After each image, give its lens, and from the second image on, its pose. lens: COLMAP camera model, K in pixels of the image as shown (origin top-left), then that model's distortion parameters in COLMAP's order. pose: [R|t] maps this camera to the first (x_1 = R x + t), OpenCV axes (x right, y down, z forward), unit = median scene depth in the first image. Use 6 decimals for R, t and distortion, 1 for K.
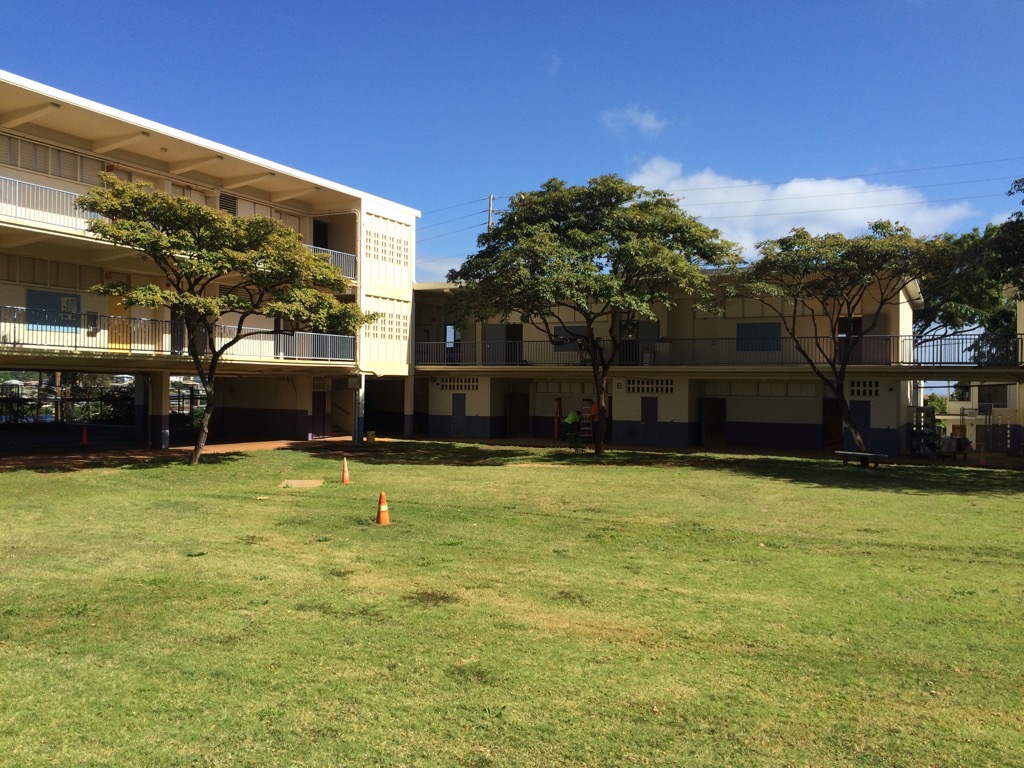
lens RADIAL K [[886.1, 0, 514.3], [0, 886.1, 373.0], [0, 0, 1]] dist [0.068121, -0.076339]
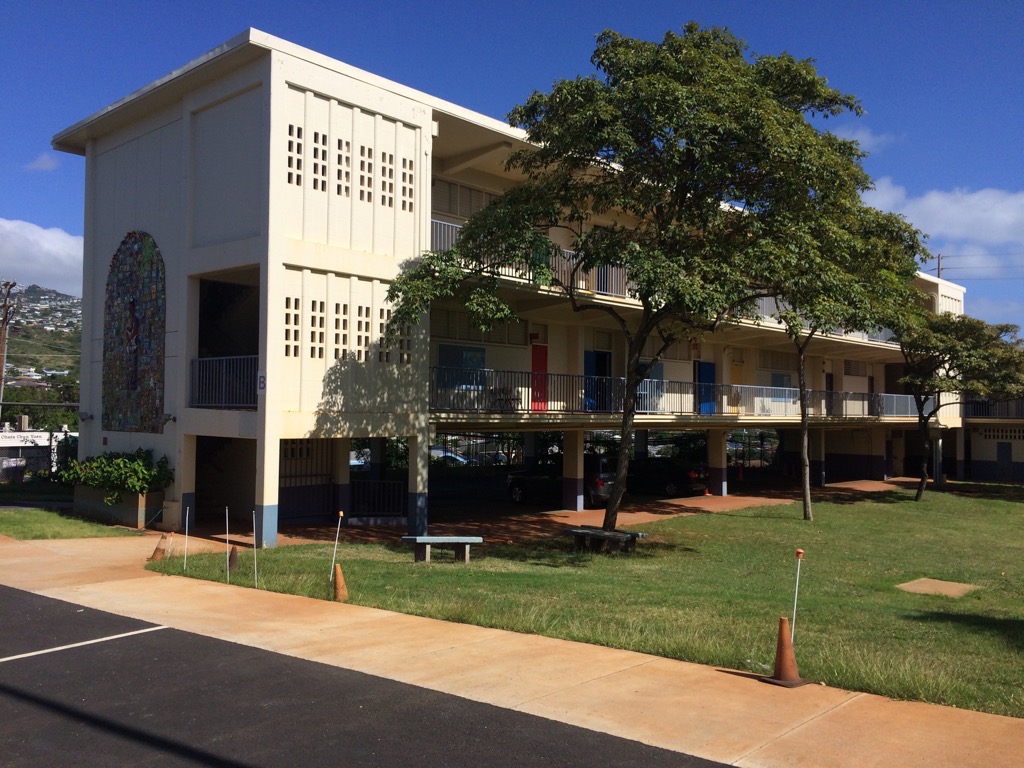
lens RADIAL K [[886.1, 0, 509.9], [0, 886.1, 384.7], [0, 0, 1]] dist [0.068121, -0.076339]
pose [[0.957346, -0.010915, -0.288738, -0.346055], [0.004829, 0.999751, -0.021780, -0.030156], [0.288904, 0.019457, 0.957160, -0.309178]]
